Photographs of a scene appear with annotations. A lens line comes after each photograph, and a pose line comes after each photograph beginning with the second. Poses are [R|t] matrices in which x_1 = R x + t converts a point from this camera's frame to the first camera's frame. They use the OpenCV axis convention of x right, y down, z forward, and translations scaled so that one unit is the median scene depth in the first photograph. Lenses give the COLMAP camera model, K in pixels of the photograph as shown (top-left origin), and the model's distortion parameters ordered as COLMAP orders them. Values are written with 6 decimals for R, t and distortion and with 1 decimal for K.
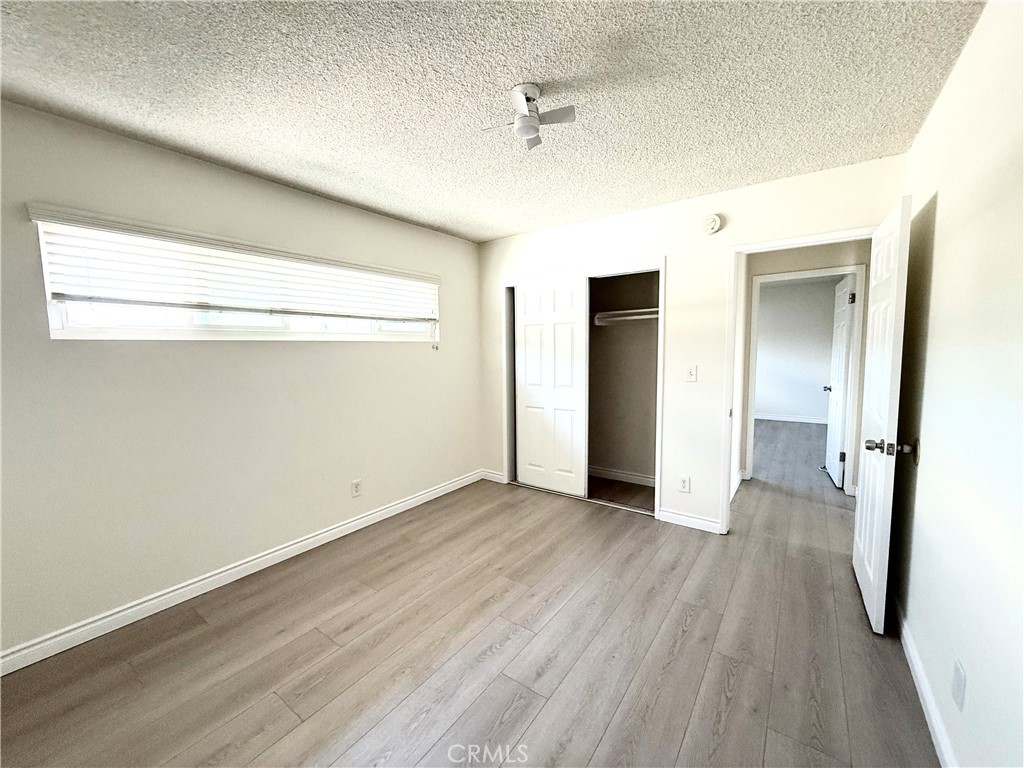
lens RADIAL K [[407.4, 0, 509.8], [0, 407.4, 382.0], [0, 0, 1]] dist [-0.000449, 0.000022]
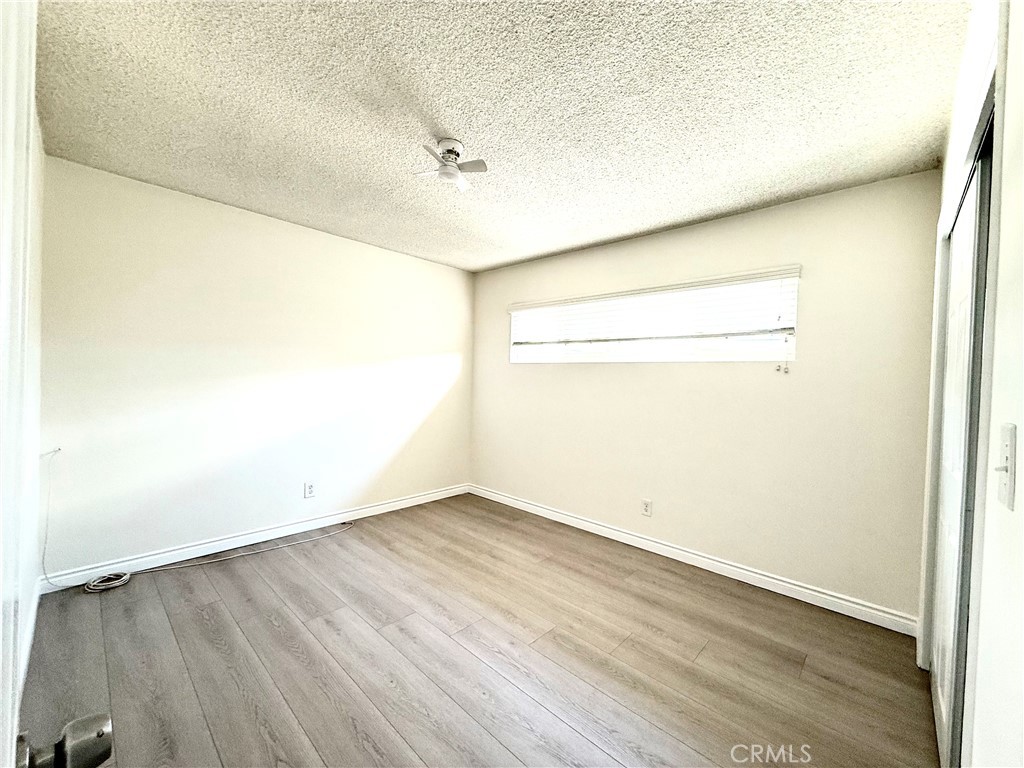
lens RADIAL K [[407.4, 0, 509.9], [0, 407.4, 382.8], [0, 0, 1]] dist [-0.000449, 0.000022]
pose [[-0.123759, 0.016758, -0.992171, 0.883901], [-0.115021, 0.992876, 0.031117, -0.050195], [0.985624, 0.117971, -0.120950, 1.010437]]
